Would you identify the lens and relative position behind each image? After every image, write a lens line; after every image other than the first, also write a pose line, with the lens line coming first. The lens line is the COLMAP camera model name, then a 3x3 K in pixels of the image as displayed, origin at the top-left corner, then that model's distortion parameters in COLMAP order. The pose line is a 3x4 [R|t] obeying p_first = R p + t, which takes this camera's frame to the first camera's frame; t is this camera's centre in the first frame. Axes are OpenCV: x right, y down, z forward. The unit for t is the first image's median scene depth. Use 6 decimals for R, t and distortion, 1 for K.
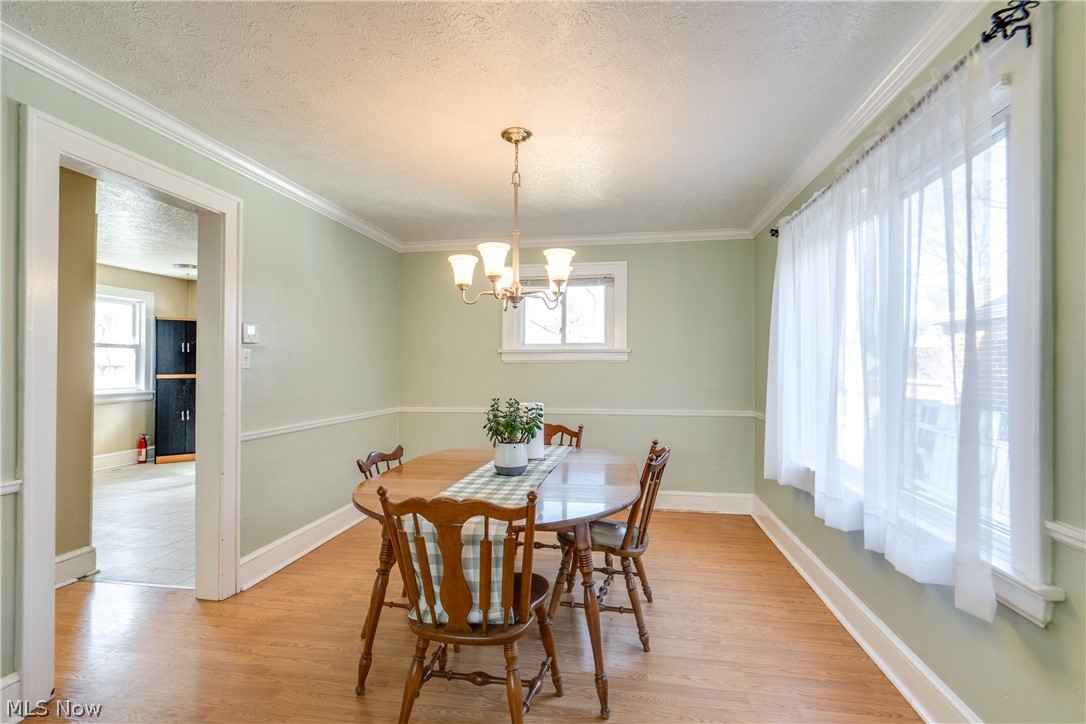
lens RADIAL K [[484.2, 0, 543.0], [0, 484.2, 362.0], [0, 0, 1]] dist [-0.000495, -0.000131]
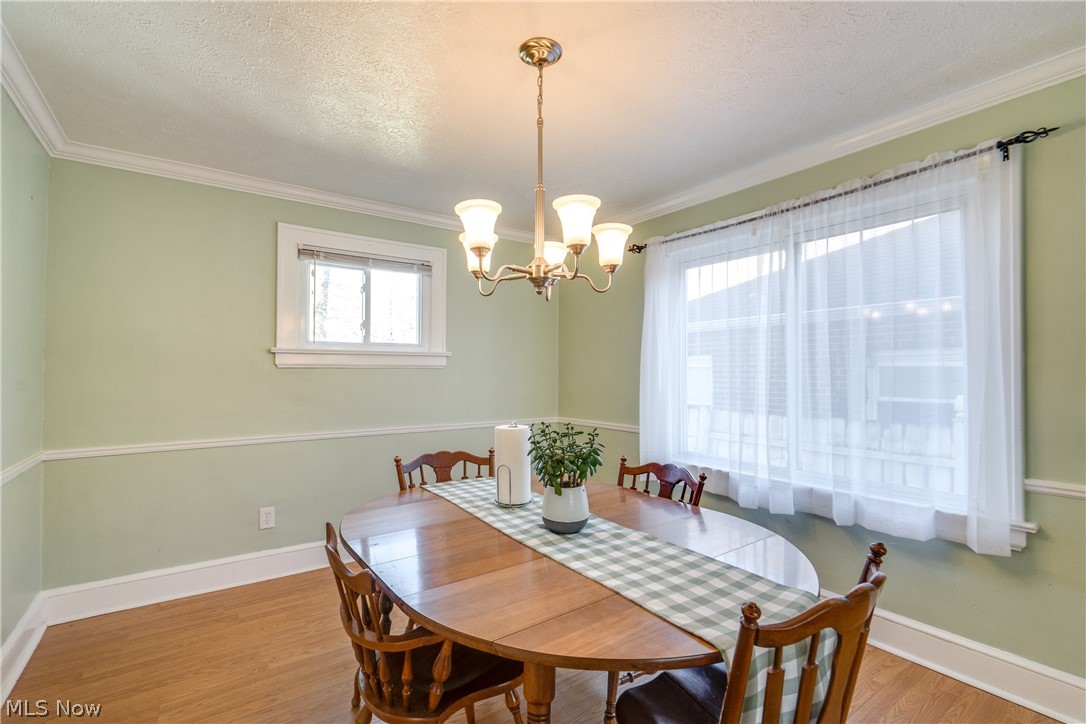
lens RADIAL K [[493.9, 0, 543.0], [0, 493.9, 362.0], [0, 0, 1]] dist [-0.001997, 0.000129]
pose [[0.717876, 0.014895, 0.696011, -0.421104], [-0.008261, 0.999883, -0.012878, -0.000975], [-0.696122, 0.003495, 0.717915, 0.361688]]
